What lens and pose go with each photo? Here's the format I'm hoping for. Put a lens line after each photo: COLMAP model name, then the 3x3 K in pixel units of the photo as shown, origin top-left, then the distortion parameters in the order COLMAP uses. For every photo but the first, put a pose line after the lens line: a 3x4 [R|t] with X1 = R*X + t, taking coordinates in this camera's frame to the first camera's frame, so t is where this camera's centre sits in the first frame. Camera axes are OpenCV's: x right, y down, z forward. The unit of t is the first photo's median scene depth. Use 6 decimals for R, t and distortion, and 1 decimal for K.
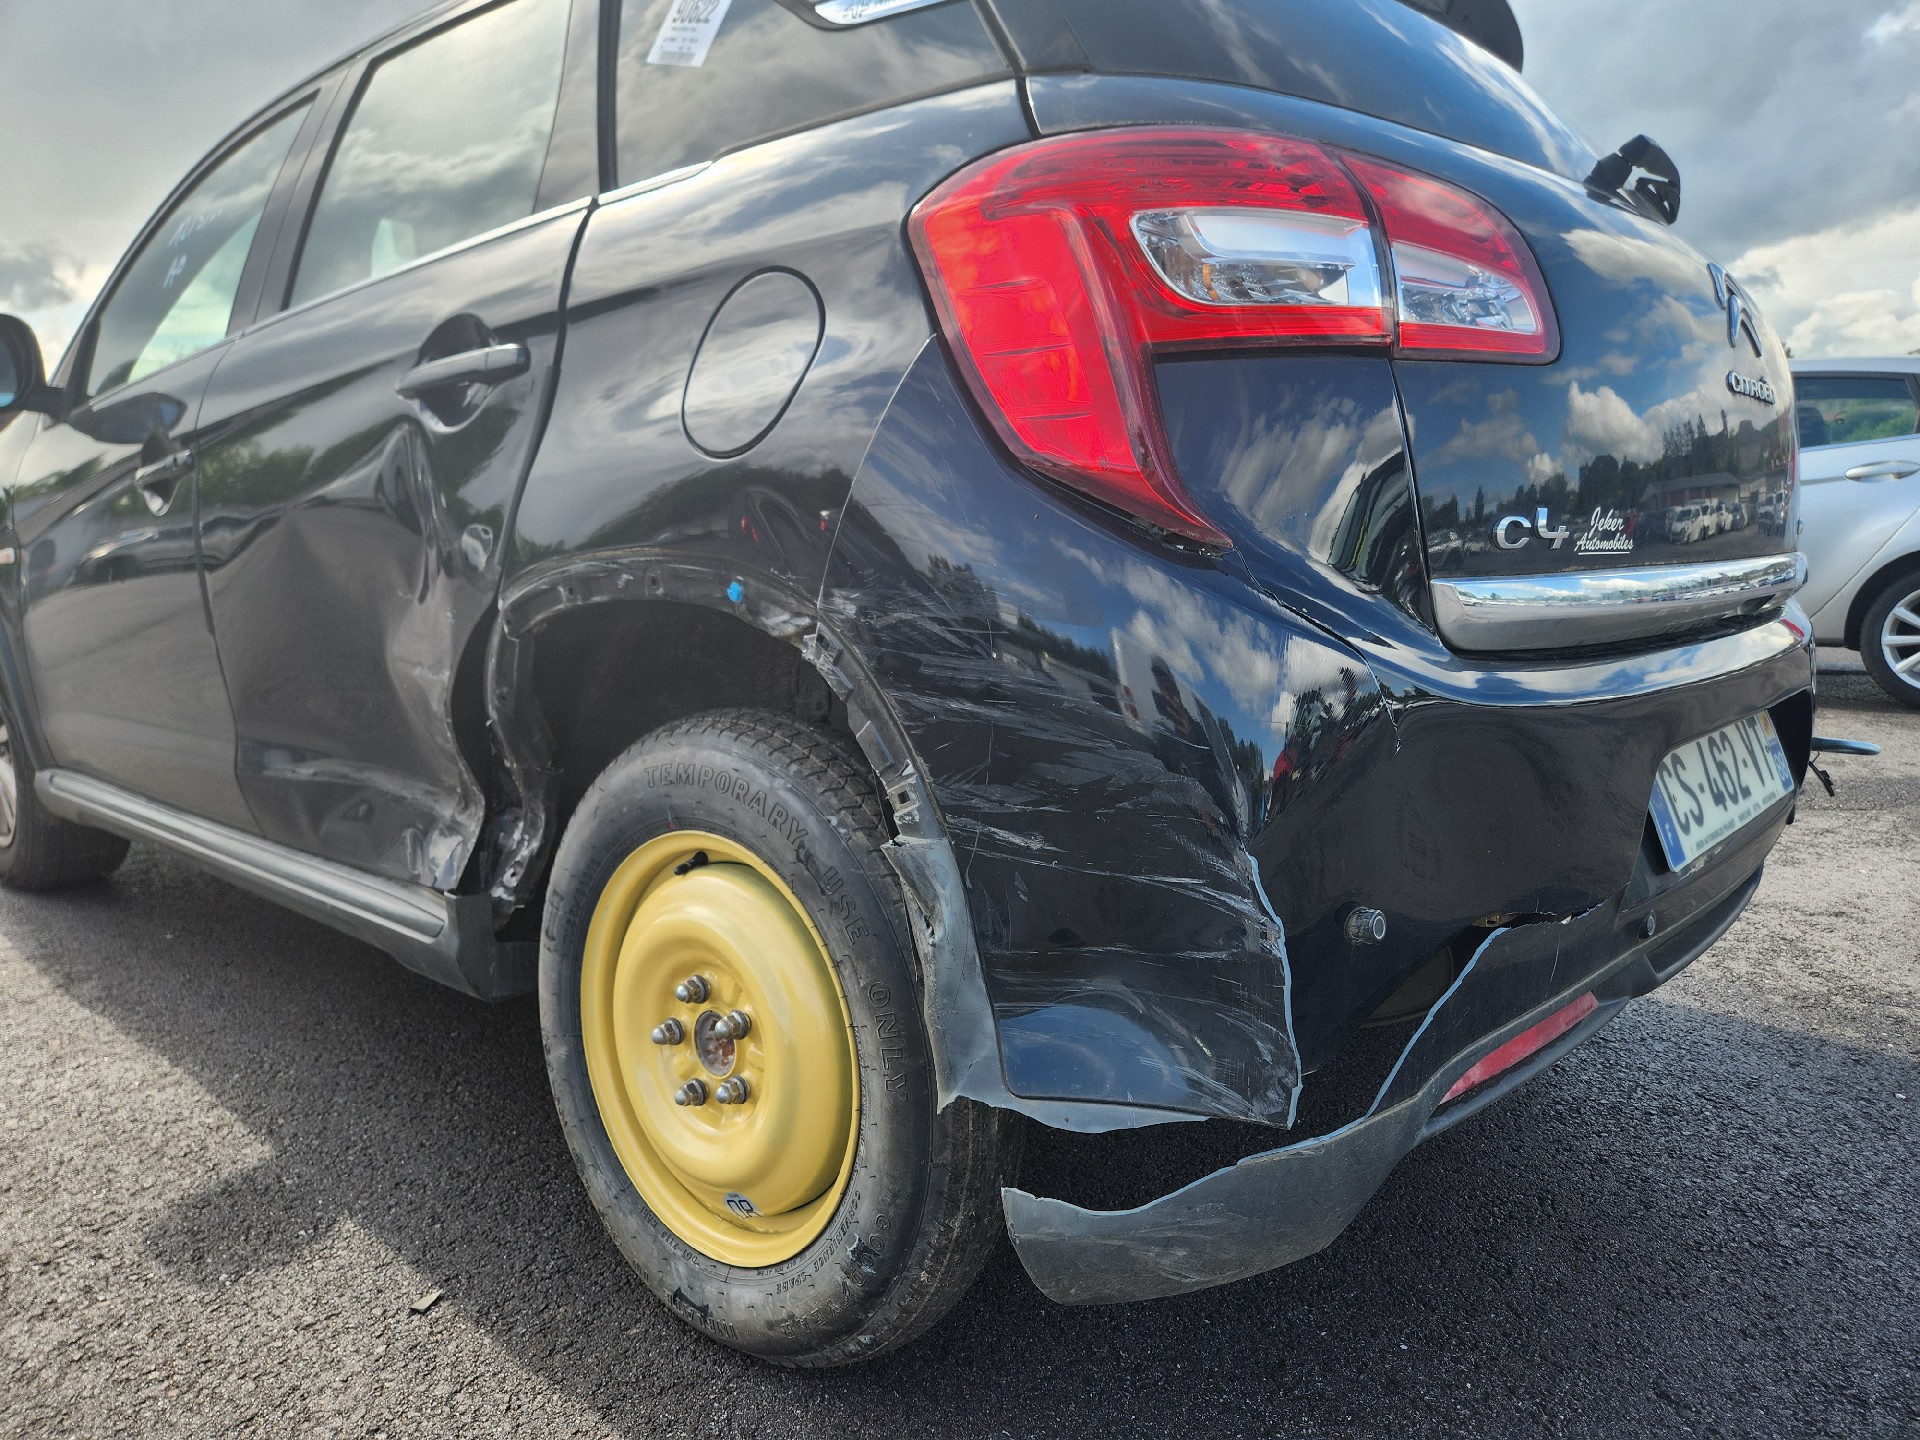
lens RADIAL K [[1283.5, 0, 951.2], [0, 1283.5, 736.6], [0, 0, 1]] dist [0.064553, -0.059142]
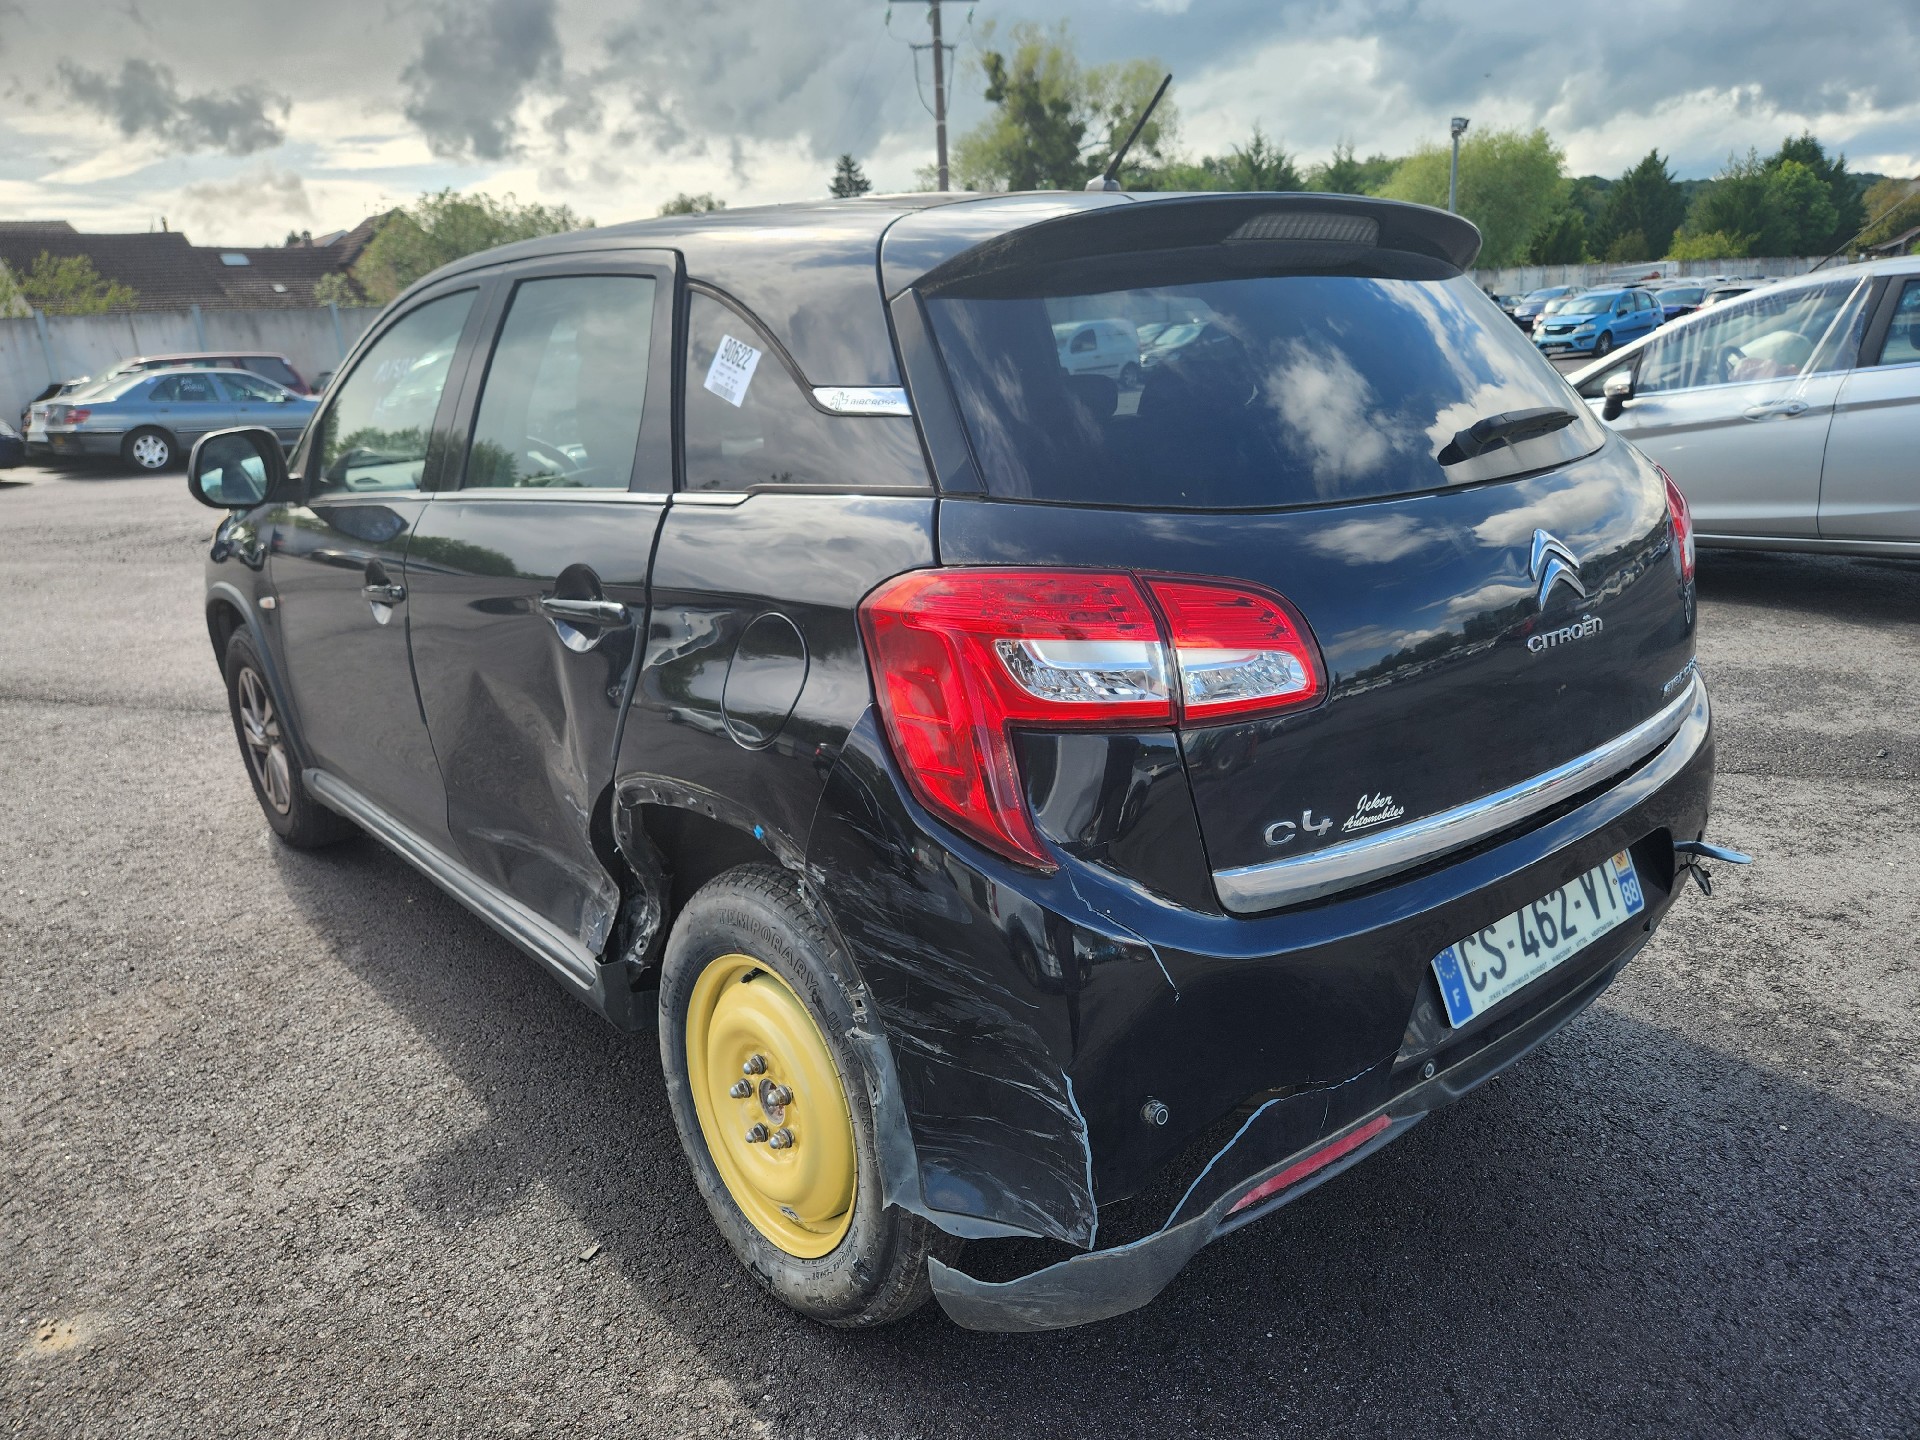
lens RADIAL K [[1282.5, 0, 960.0], [0, 1282.5, 720.0], [0, 0, 1]] dist [0.076195, -0.067997]
pose [[0.990756, 0.004297, -0.135590, 0.210417], [0.012256, 0.992576, 0.121010, -0.344376], [0.135103, -0.121553, 0.983347, -0.311544]]
